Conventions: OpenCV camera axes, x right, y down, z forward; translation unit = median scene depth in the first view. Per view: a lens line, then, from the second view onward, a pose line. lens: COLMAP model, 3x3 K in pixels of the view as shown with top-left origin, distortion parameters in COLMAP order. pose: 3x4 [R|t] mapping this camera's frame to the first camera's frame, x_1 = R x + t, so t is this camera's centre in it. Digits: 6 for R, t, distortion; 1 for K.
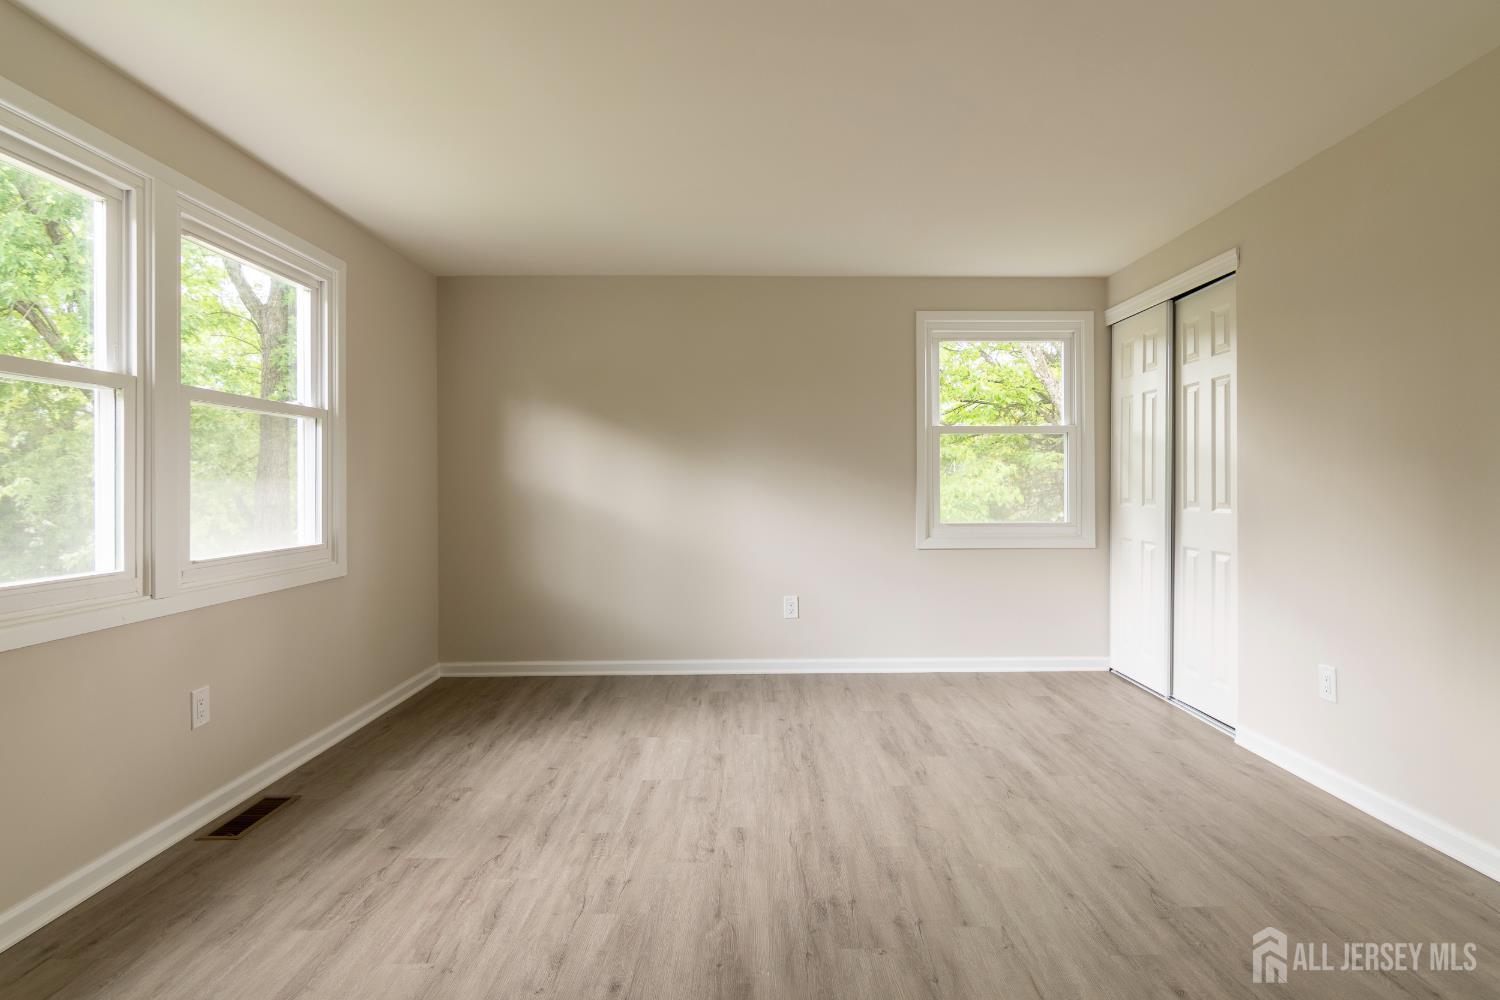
lens RADIAL K [[745.4, 0, 758.4], [0, 745.4, 499.7], [0, 0, 1]] dist [-0.000727, 0.001670]
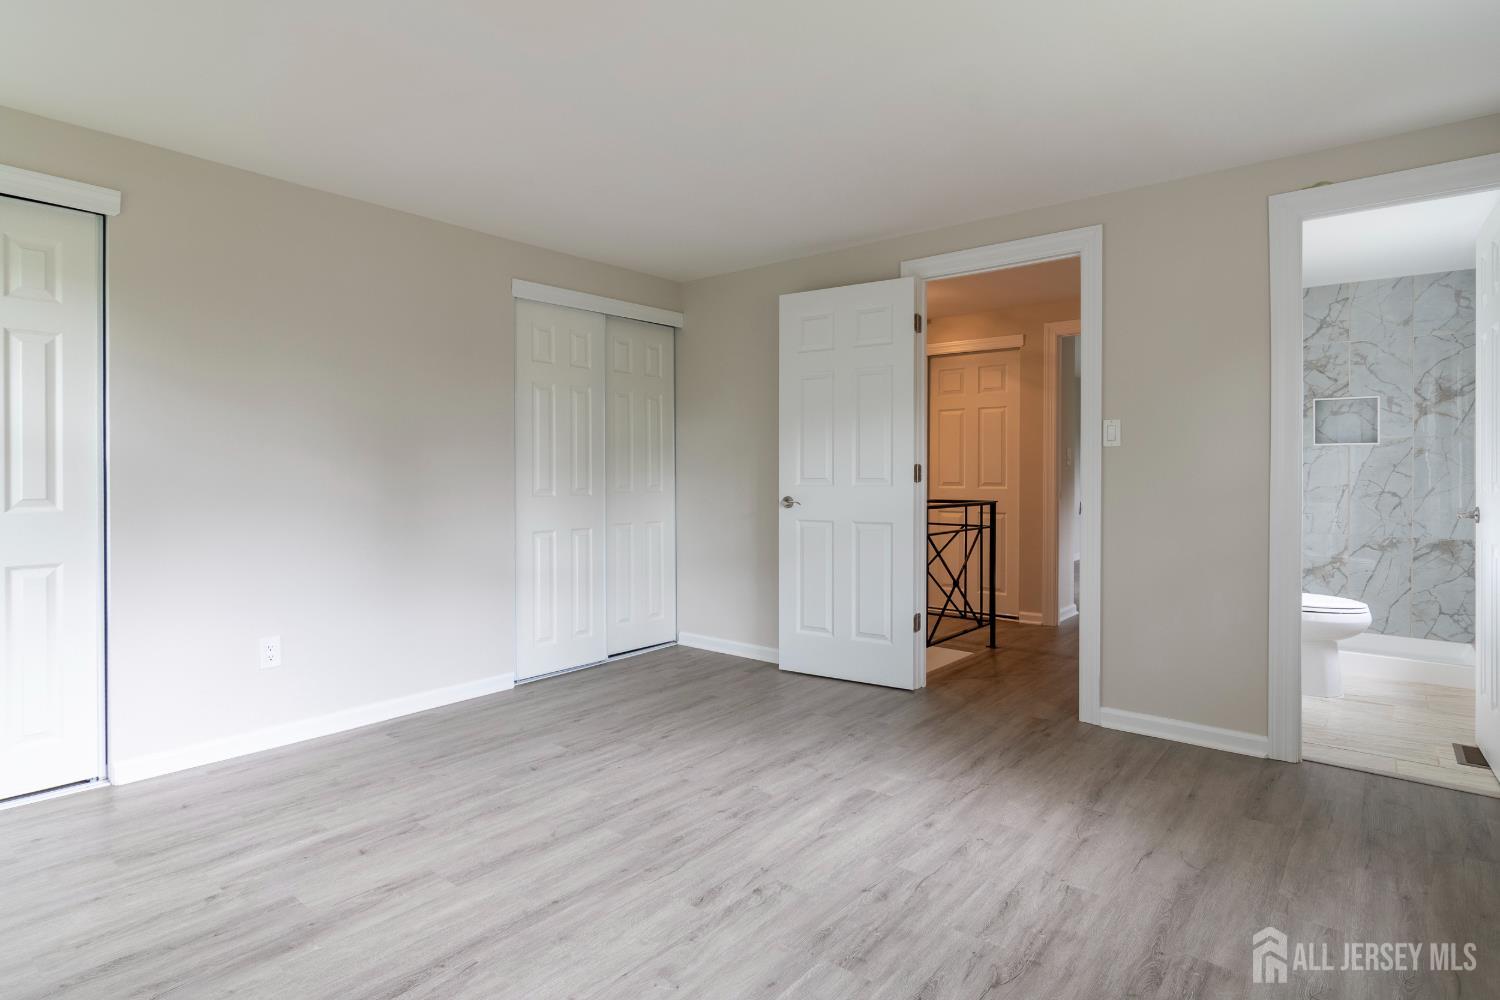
lens RADIAL K [[789.4, 0, 743.9], [0, 789.4, 484.1], [0, 0, 1]] dist [-0.001846, 0.000148]
pose [[-0.761610, -0.000012, 0.648036, -0.610383], [0.016680, 0.999668, 0.019622, -0.020416], [-0.647821, 0.025753, -0.761357, 1.600411]]
